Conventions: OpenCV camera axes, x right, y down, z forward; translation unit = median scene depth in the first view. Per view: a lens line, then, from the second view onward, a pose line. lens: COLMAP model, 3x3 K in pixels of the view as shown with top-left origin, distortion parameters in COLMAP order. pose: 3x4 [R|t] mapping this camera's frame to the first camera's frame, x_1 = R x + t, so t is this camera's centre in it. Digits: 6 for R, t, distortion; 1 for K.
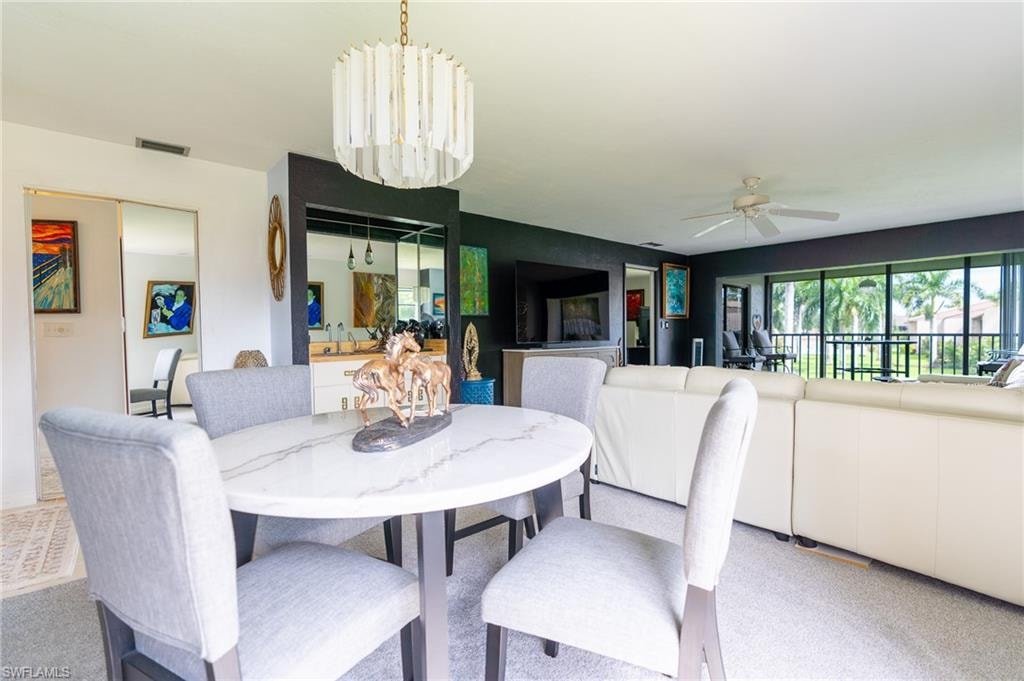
lens RADIAL K [[464.8, 0, 514.7], [0, 464.8, 344.0], [0, 0, 1]] dist [-0.004808, 0.000421]
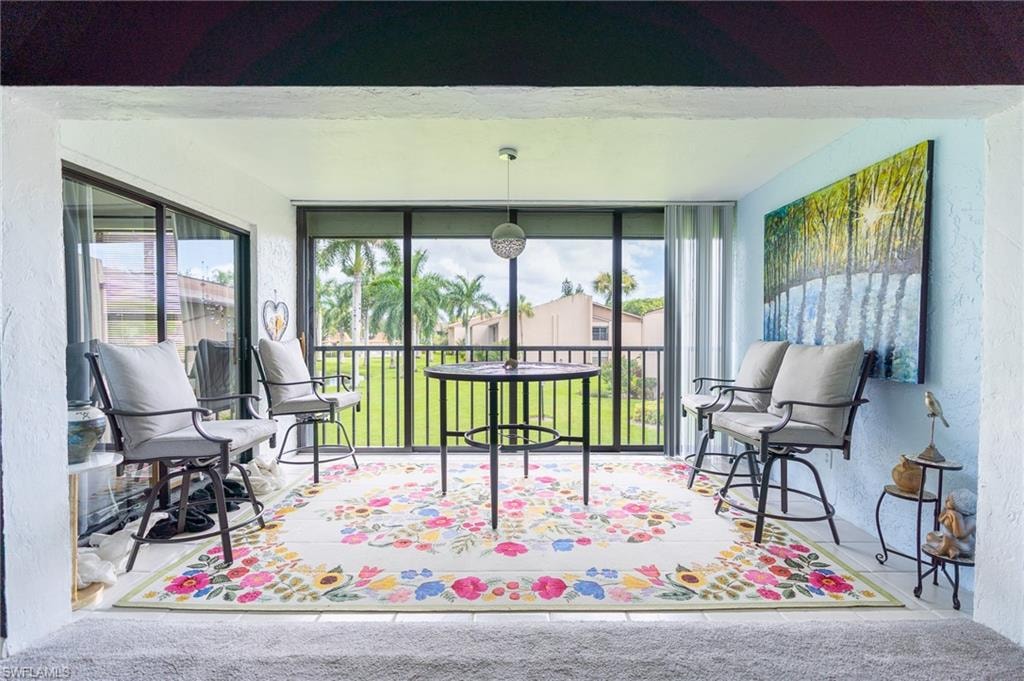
lens RADIAL K [[457.8, 0, 516.0], [0, 457.8, 343.2], [0, 0, 1]] dist [-0.001104, 0.000957]
pose [[0.649539, -0.008066, 0.760285, 0.443687], [0.014368, 0.999895, -0.001667, -0.028630], [-0.760192, 0.012006, 0.649587, 0.720124]]
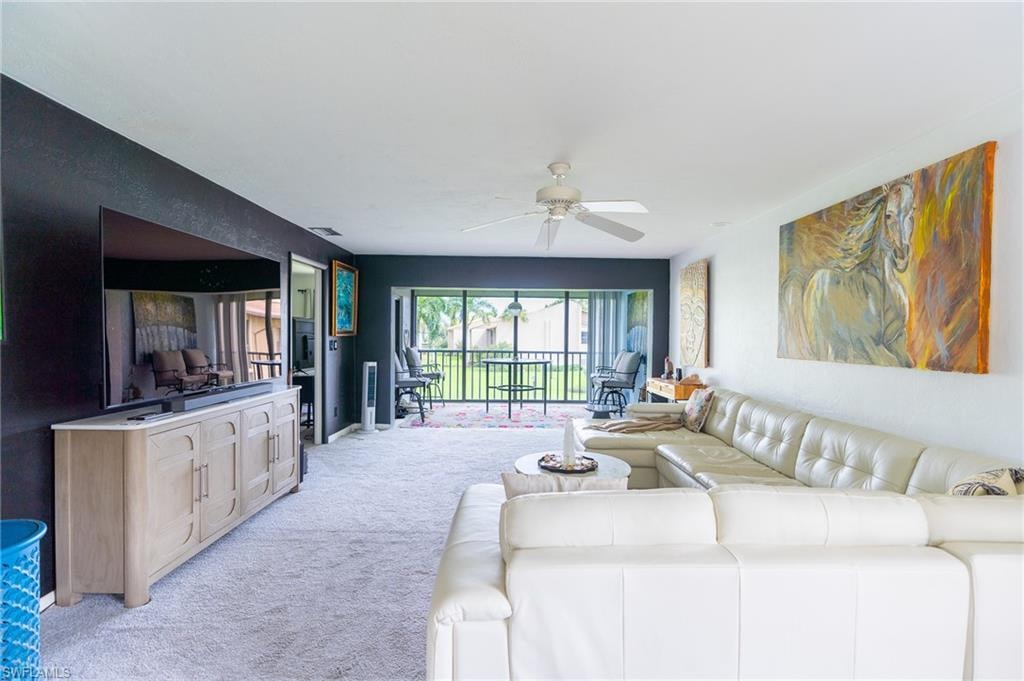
lens RADIAL K [[464.8, 0, 514.7], [0, 464.8, 344.0], [0, 0, 1]] dist [-0.004808, 0.000421]
pose [[0.644071, 0.000317, 0.764966, -0.052450], [0.004320, 0.999982, -0.004052, -0.038975], [-0.764954, 0.005914, 0.644058, 0.315521]]
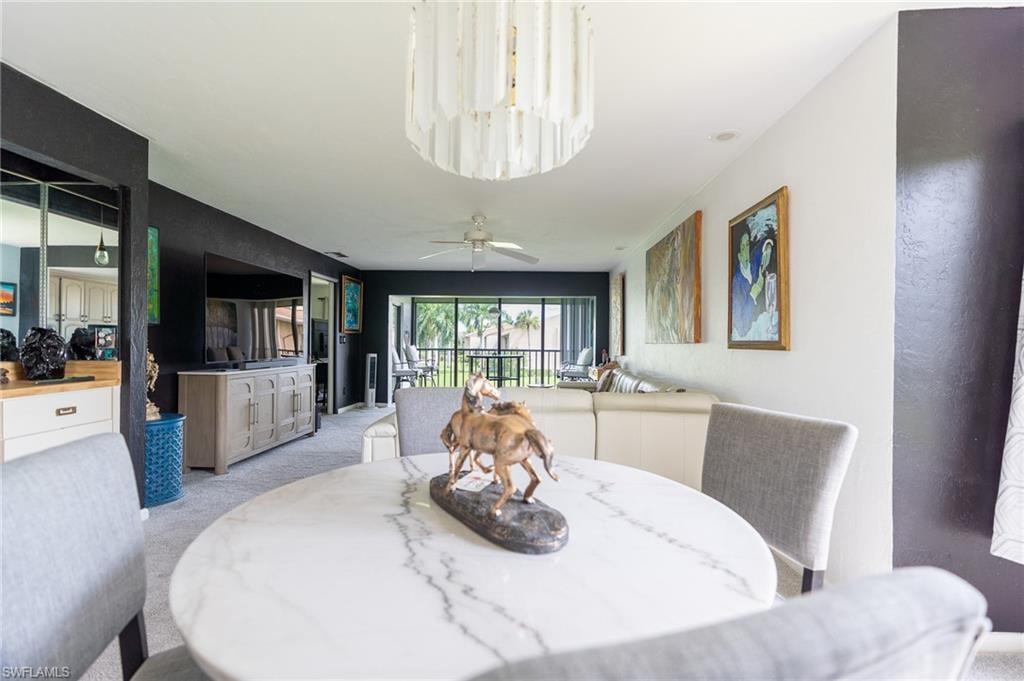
lens RADIAL K [[464.8, 0, 514.7], [0, 464.8, 344.0], [0, 0, 1]] dist [-0.004808, 0.000421]
pose [[0.676219, 0.013136, 0.736584, -0.144079], [0.003550, 0.999771, -0.021088, -0.010753], [-0.736693, 0.016875, 0.676017, 0.092375]]
